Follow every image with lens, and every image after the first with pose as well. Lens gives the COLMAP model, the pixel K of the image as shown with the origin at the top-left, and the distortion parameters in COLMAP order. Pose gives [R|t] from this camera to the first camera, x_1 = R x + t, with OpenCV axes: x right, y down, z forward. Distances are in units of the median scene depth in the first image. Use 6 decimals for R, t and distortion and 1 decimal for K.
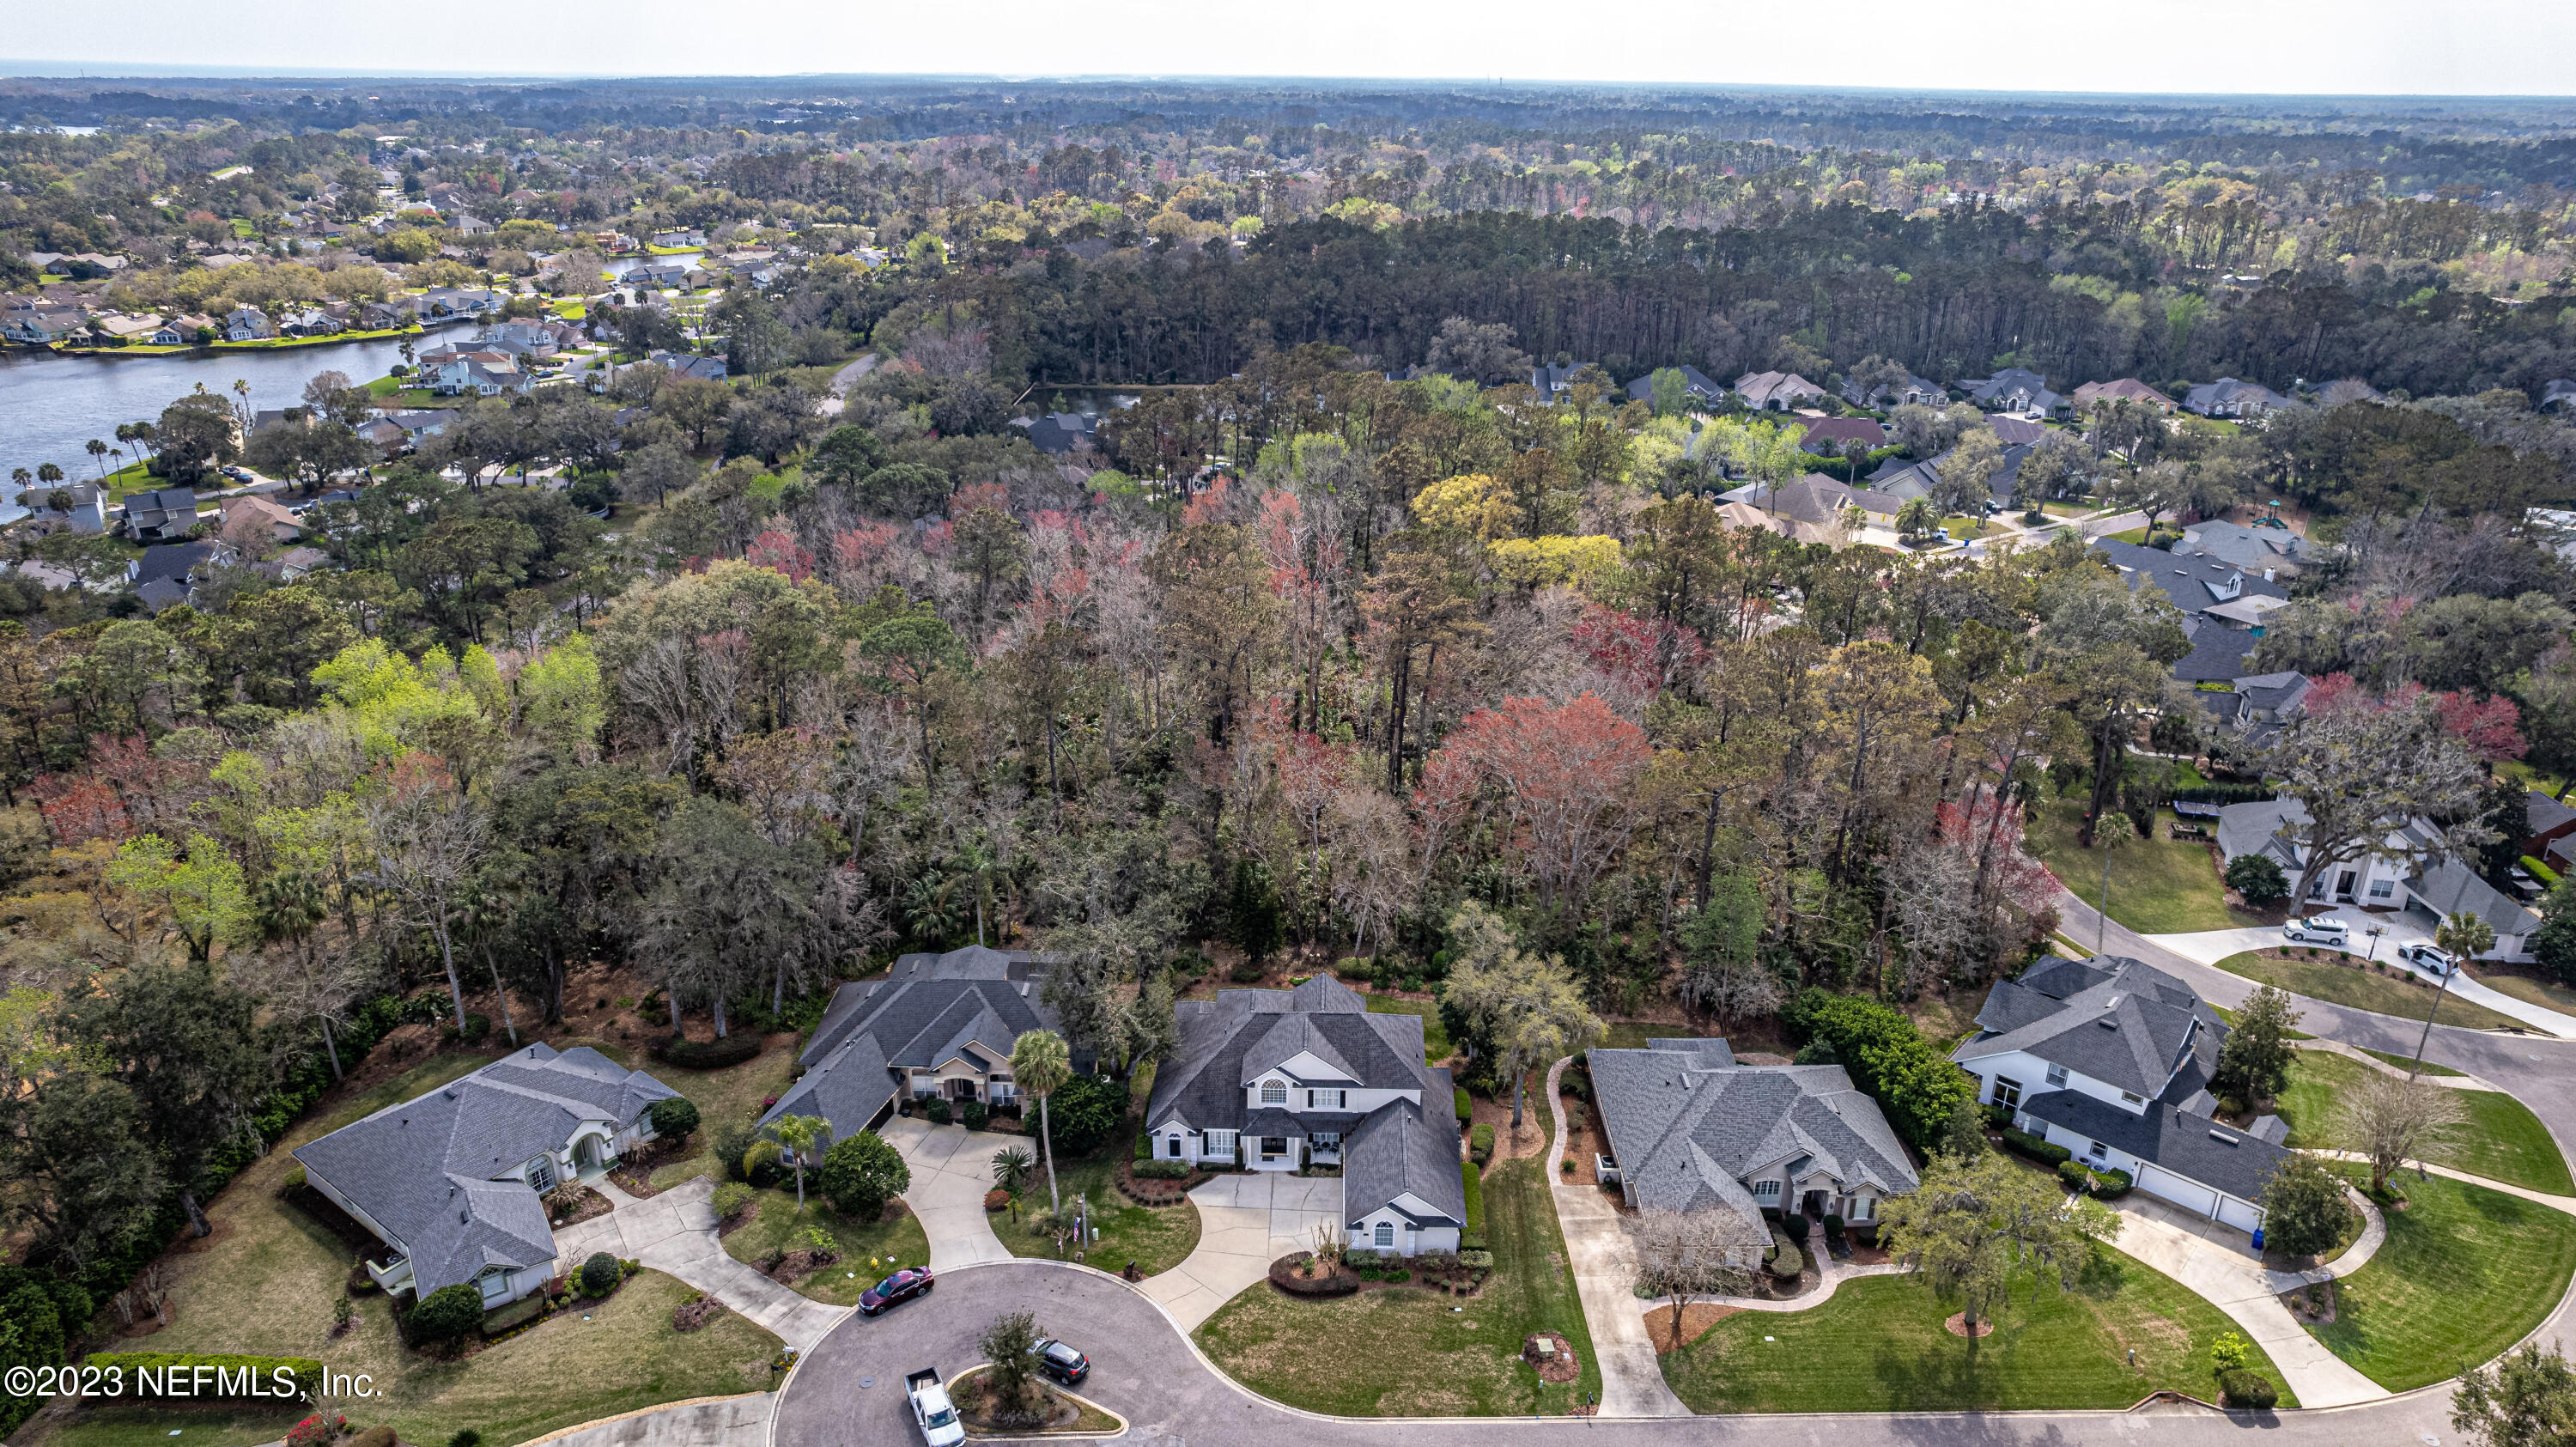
lens RADIAL K [[1642.3, 0, 1324.3], [0, 1642.3, 737.3], [0, 0, 1]] dist [-0.074731, 0.087970]
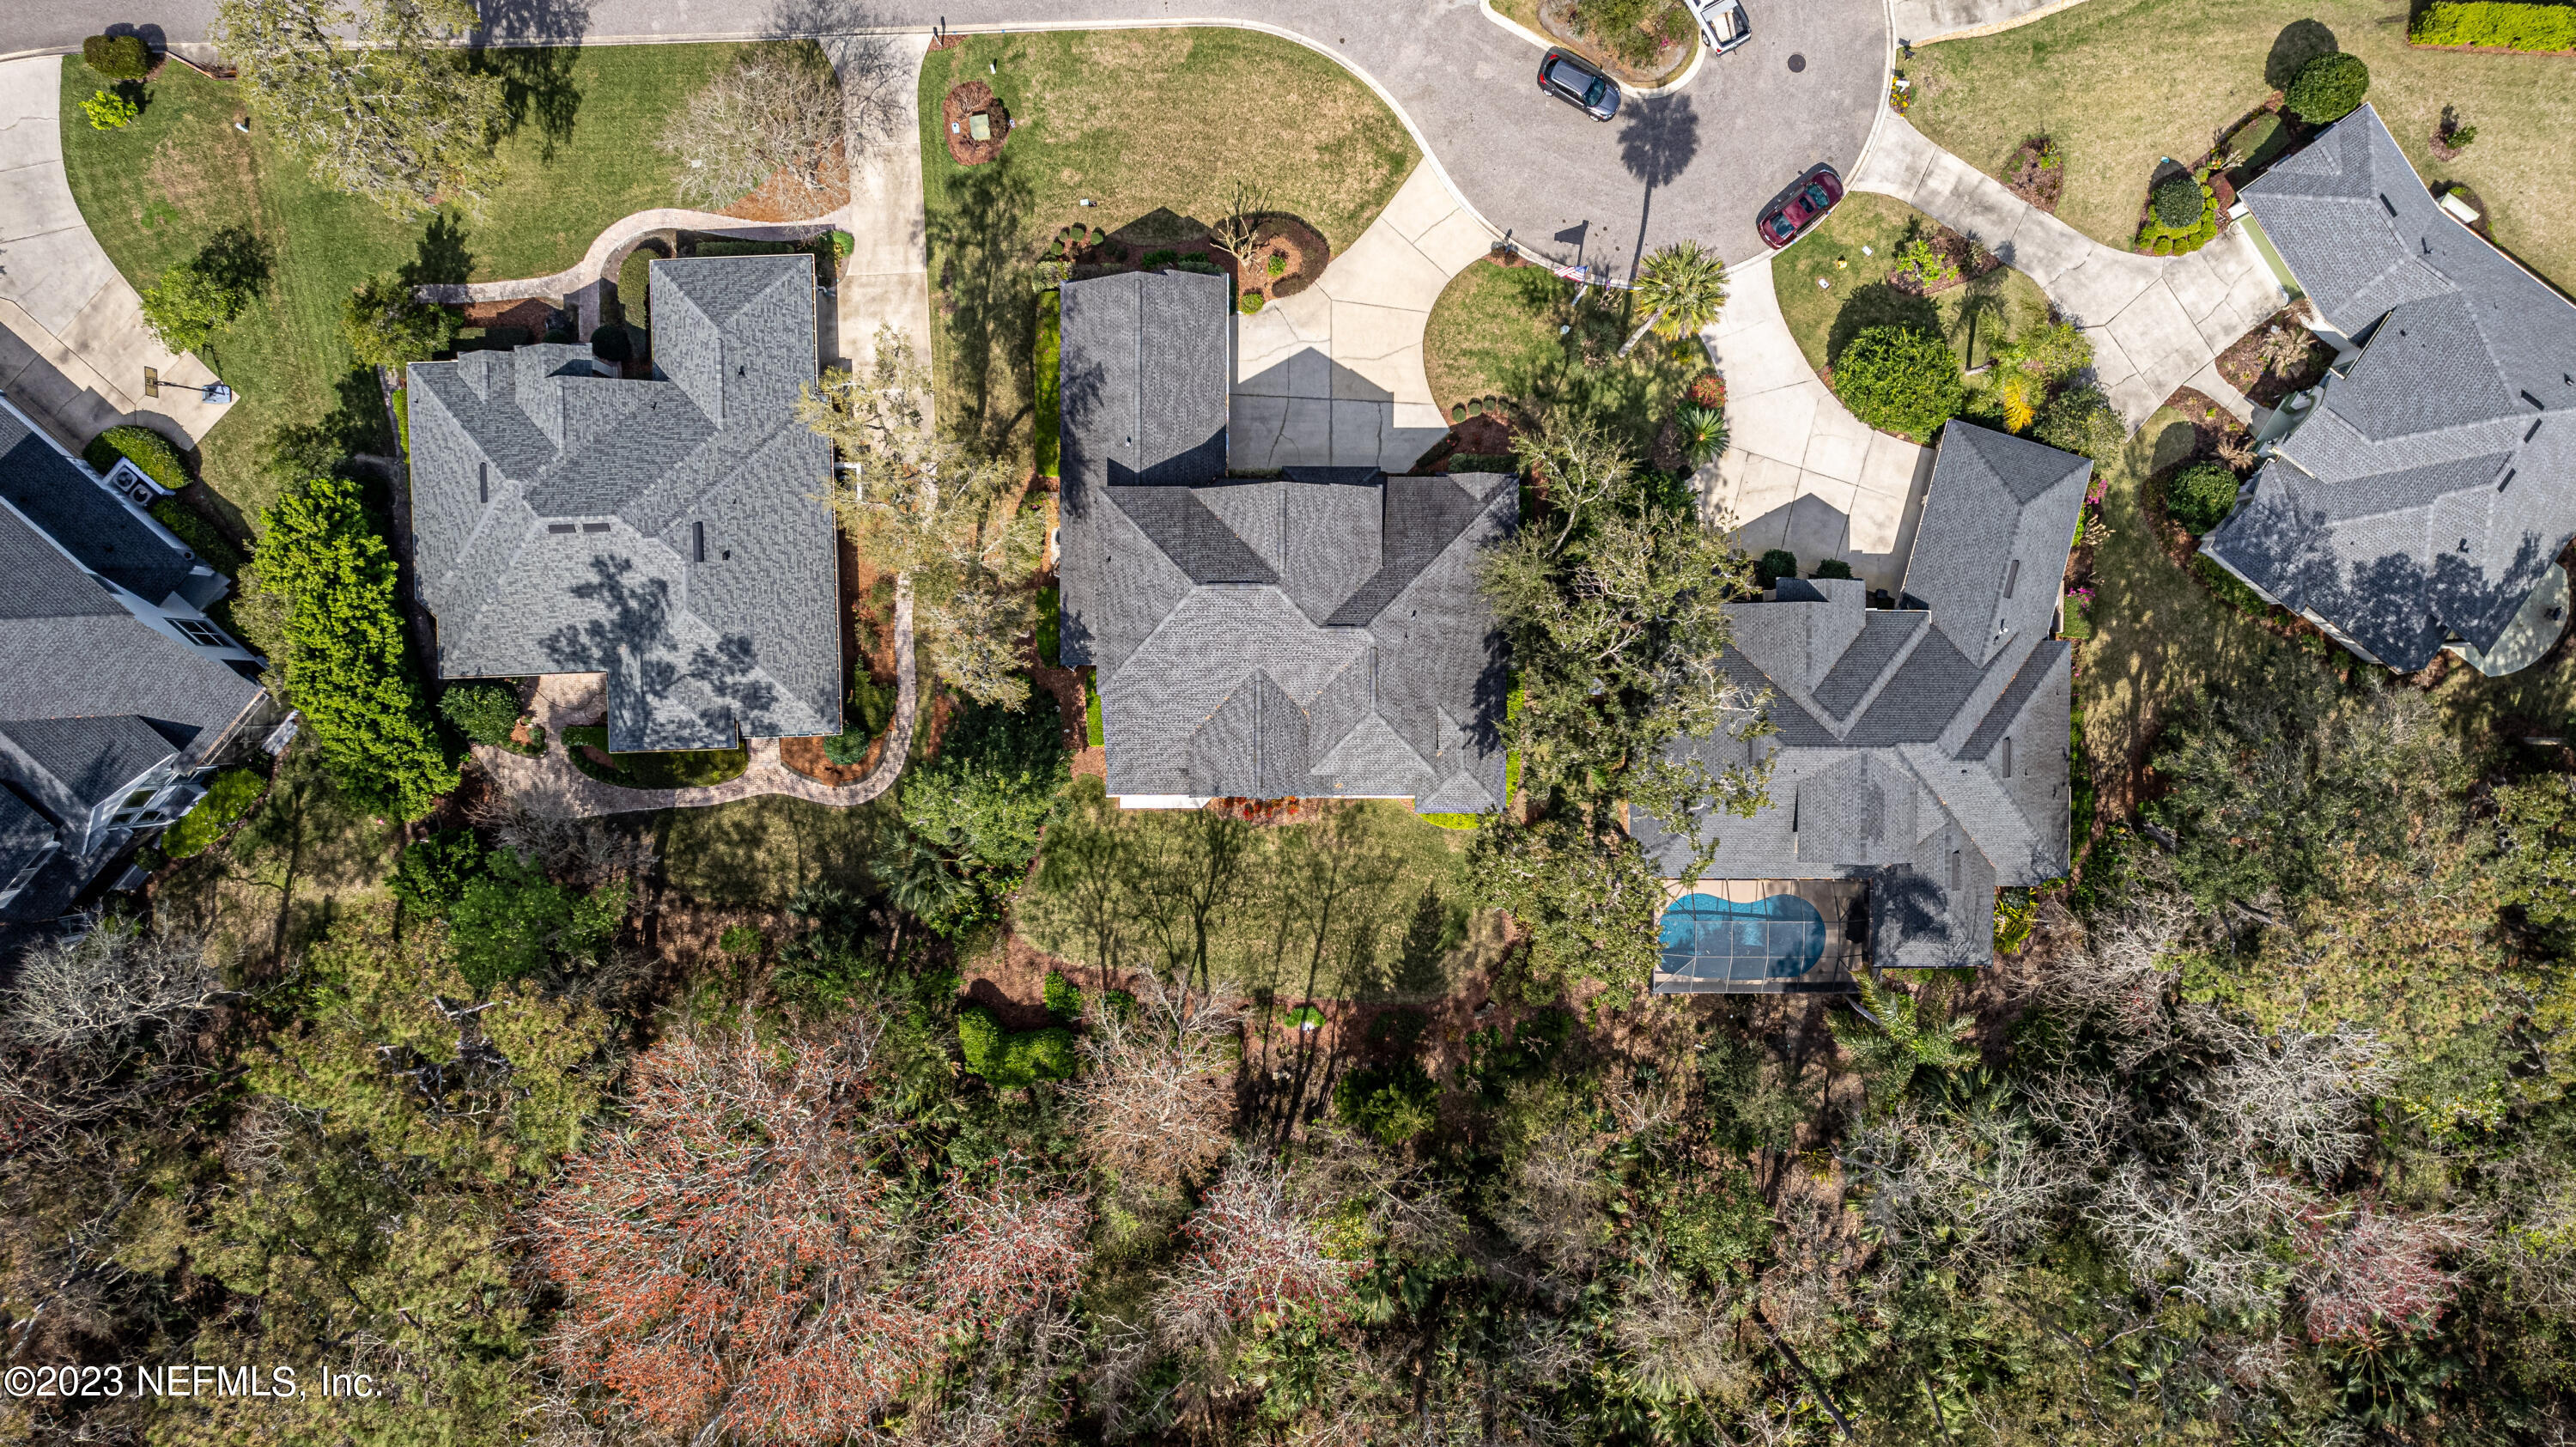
lens RADIAL K [[1758.3, 0, 1364.0], [0, 1758.3, 723.7], [0, 0, 1]] dist [-0.025566, 0.005051]
pose [[-0.999045, 0.011845, -0.042062, -0.012498], [-0.043354, -0.389323, 0.920080, -0.486165], [-0.005477, 0.921025, 0.389465, 0.829629]]
